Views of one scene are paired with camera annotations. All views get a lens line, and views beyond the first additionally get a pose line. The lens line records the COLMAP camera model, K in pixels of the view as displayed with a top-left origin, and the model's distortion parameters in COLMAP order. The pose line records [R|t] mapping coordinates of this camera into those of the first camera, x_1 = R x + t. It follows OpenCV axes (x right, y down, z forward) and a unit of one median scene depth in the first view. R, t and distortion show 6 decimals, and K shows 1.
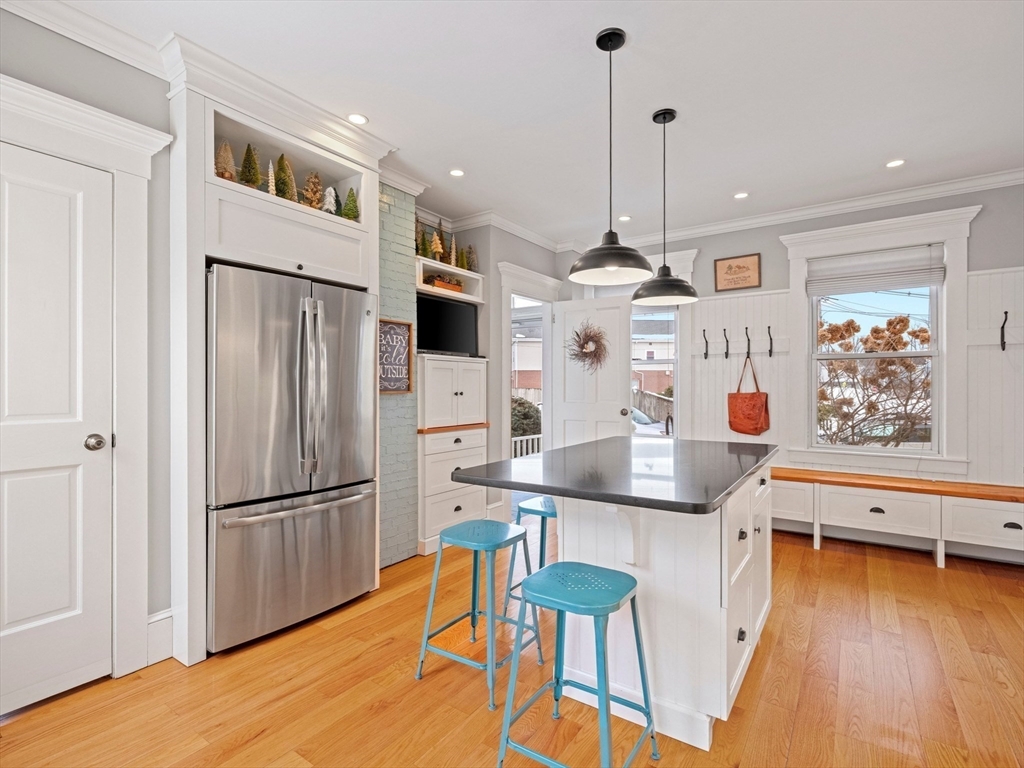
lens RADIAL K [[498.7, 0, 518.0], [0, 498.7, 388.0], [0, 0, 1]] dist [-0.000562, -0.000893]
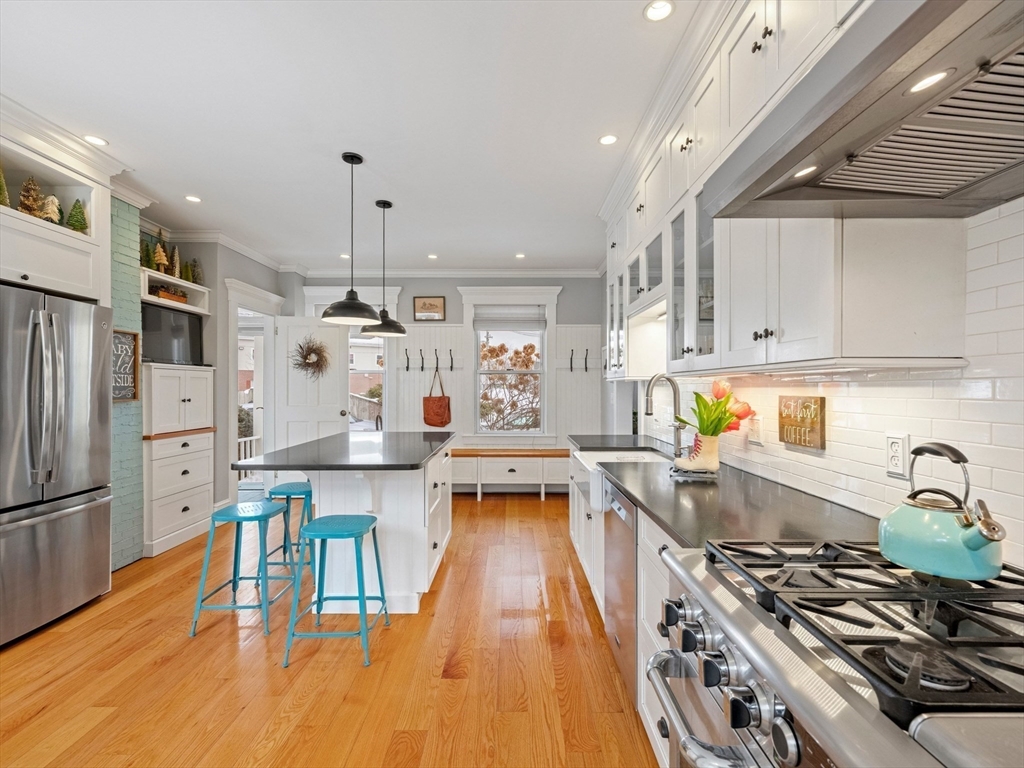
lens RADIAL K [[466.1, 0, 511.1], [0, 466.1, 388.8], [0, 0, 1]] dist [-0.009553, 0.002193]
pose [[0.828415, 0.000062, 0.560116, -0.113074], [-0.000440, 1.000000, 0.000540, -0.015817], [-0.560115, -0.000694, 0.828414, -0.228951]]
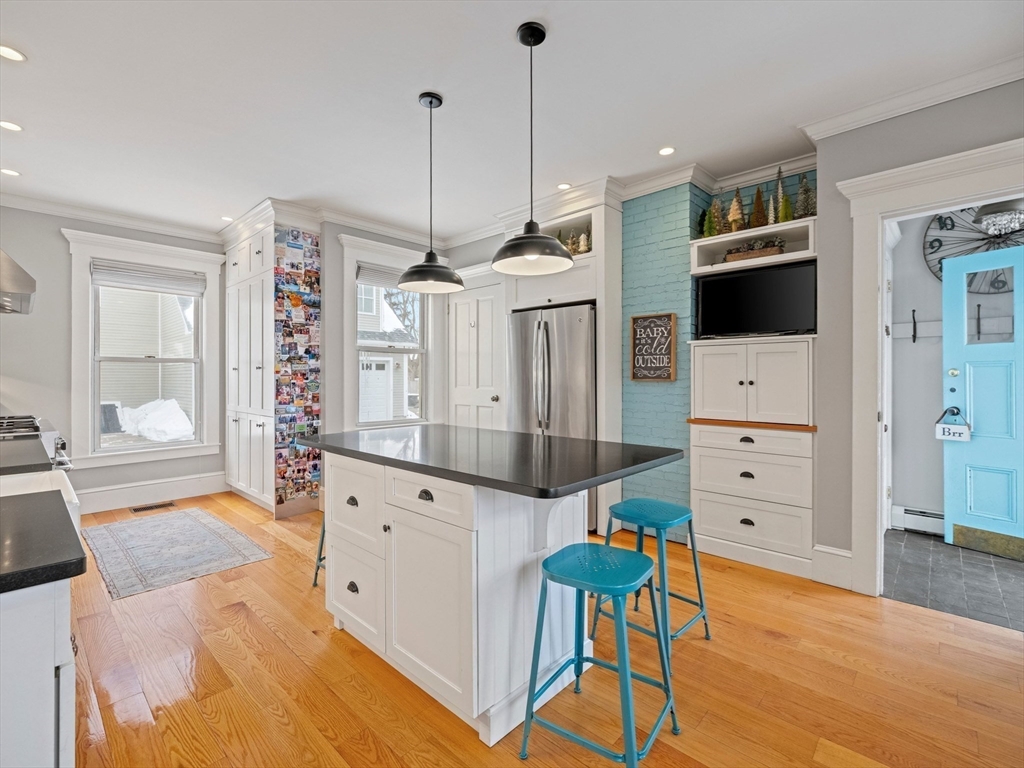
lens RADIAL K [[466.1, 0, 518.3], [0, 466.1, 379.3], [0, 0, 1]] dist [-0.009553, 0.002193]
pose [[-0.142568, 0.008307, -0.989750, 0.795798], [-0.002490, 0.999959, 0.008751, -0.000779], [0.989782, 0.003712, -0.142541, 0.836923]]
